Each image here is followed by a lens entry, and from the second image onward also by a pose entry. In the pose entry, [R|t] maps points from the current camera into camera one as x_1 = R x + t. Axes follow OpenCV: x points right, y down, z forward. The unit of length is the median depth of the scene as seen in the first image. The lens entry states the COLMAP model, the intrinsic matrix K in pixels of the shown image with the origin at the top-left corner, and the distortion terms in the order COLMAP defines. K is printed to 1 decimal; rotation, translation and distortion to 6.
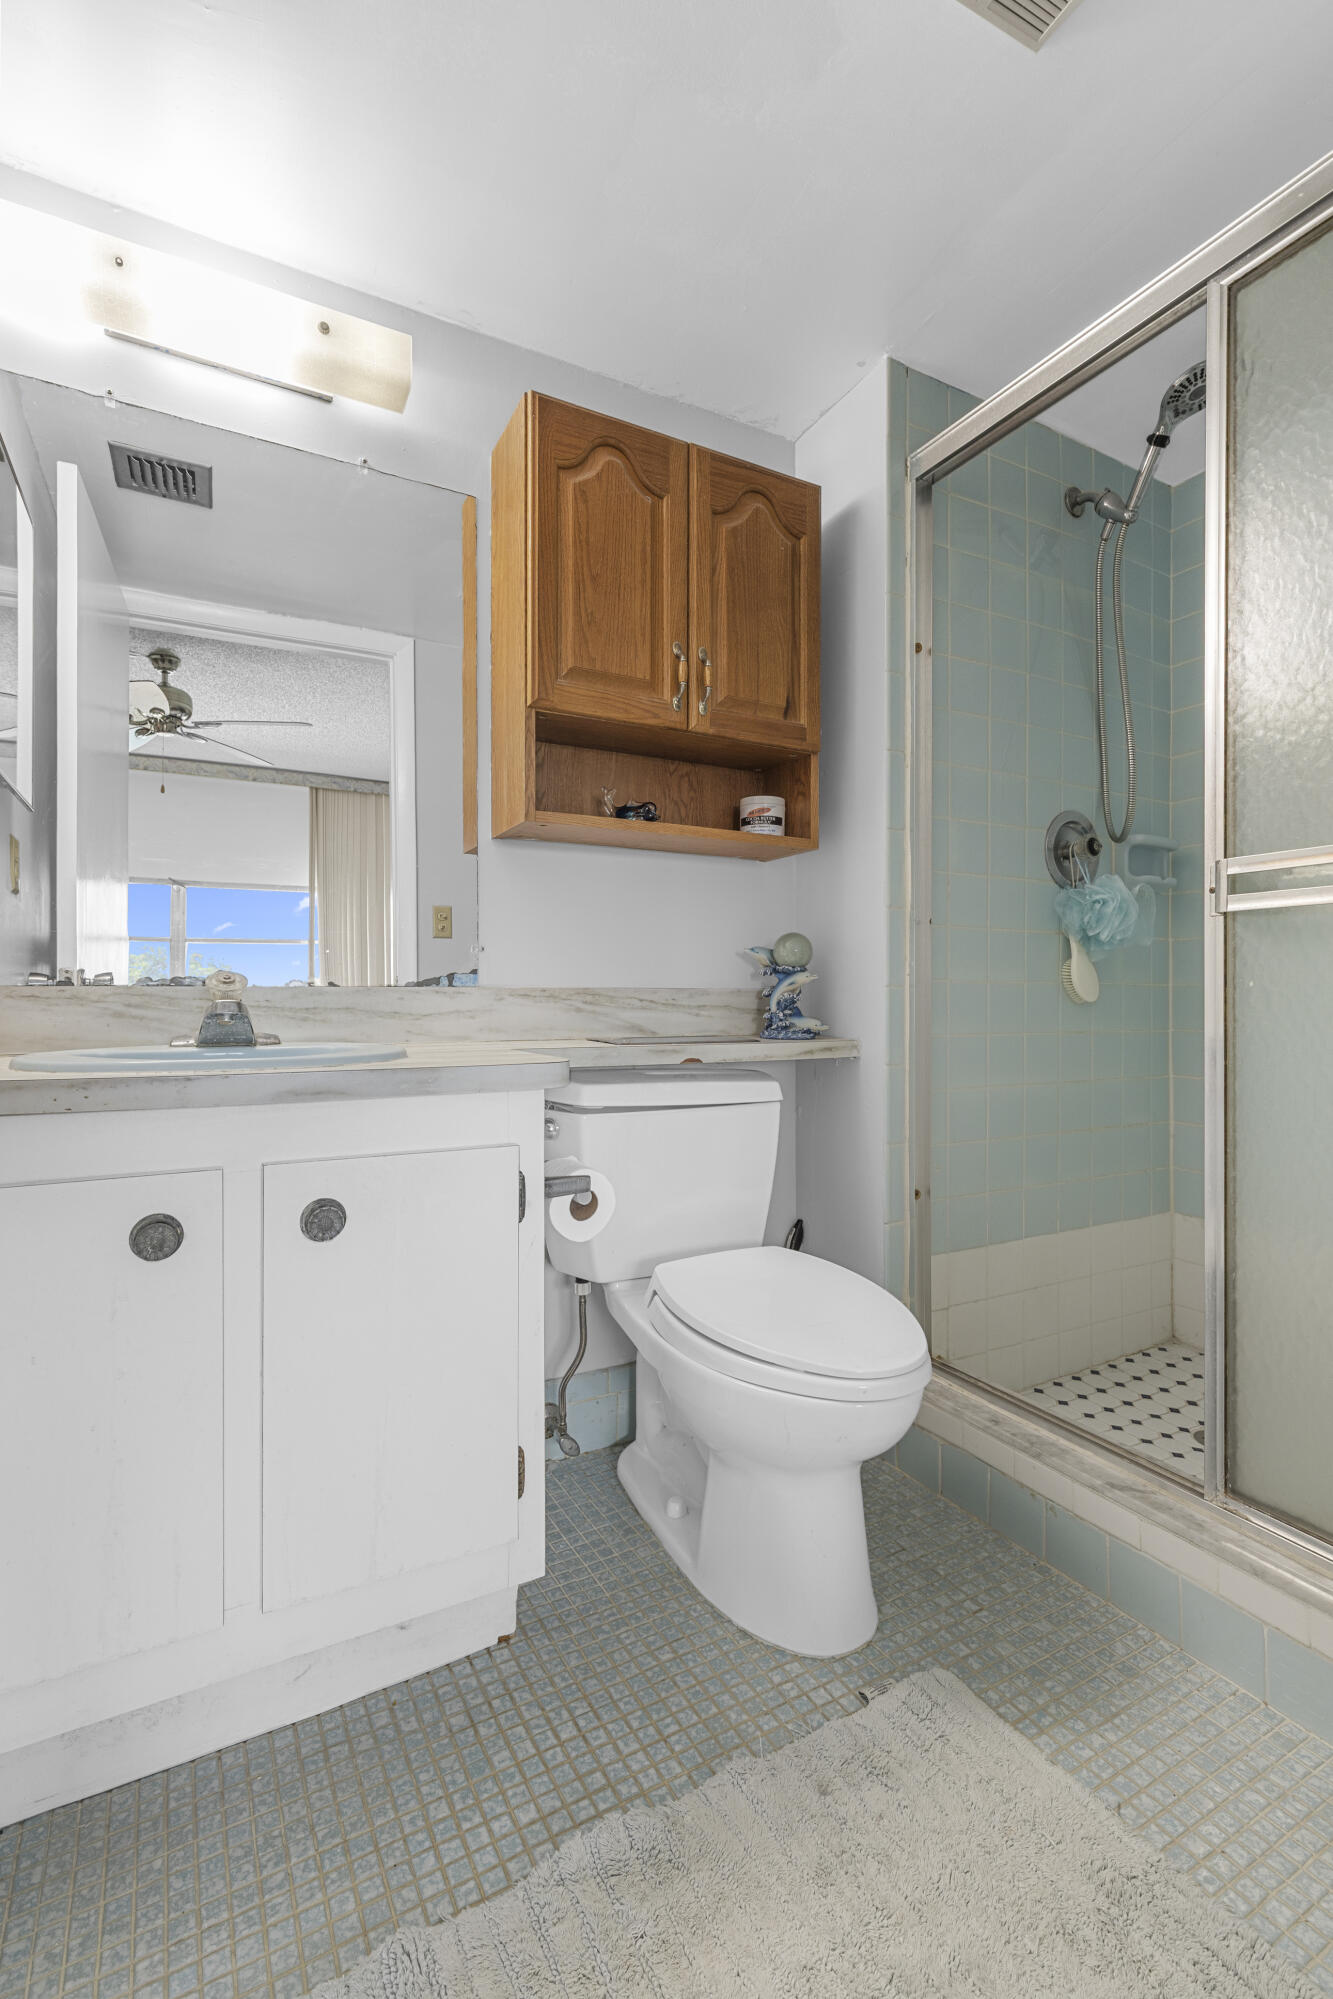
lens RADIAL K [[903.9, 0, 665.3], [0, 903.9, 996.8], [0, 0, 1]] dist [-0.004820, 0.000199]
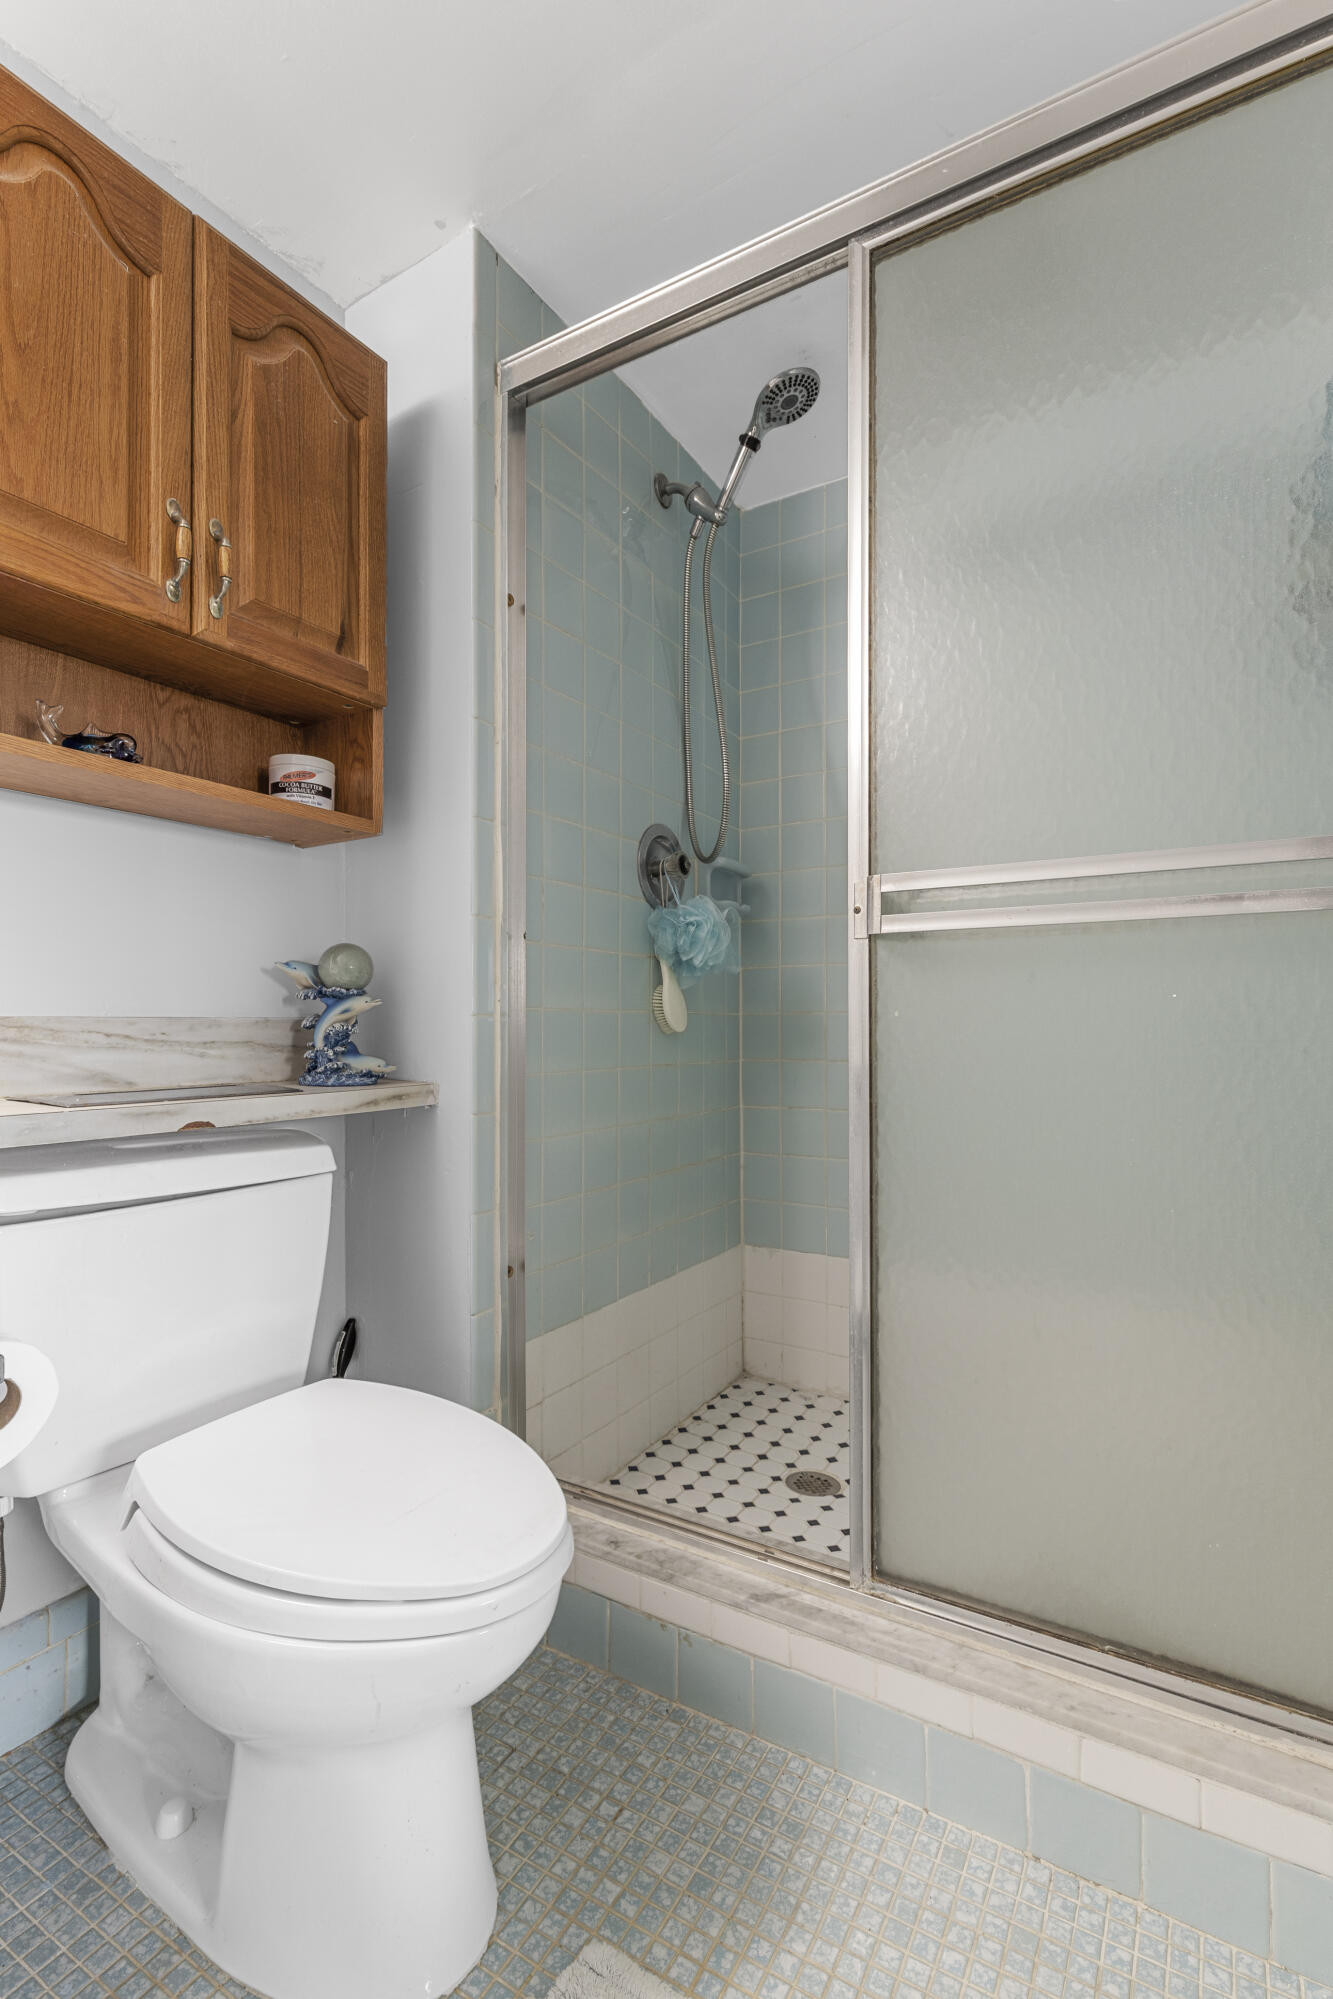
lens RADIAL K [[903.9, 0, 675.6], [0, 903.9, 1018.0], [0, 0, 1]] dist [-0.004820, 0.000199]
pose [[0.859241, 0.000738, 0.511571, -0.008207], [0.002883, 0.999976, -0.006285, -0.003654], [-0.511563, 0.006875, 0.859218, 0.231625]]
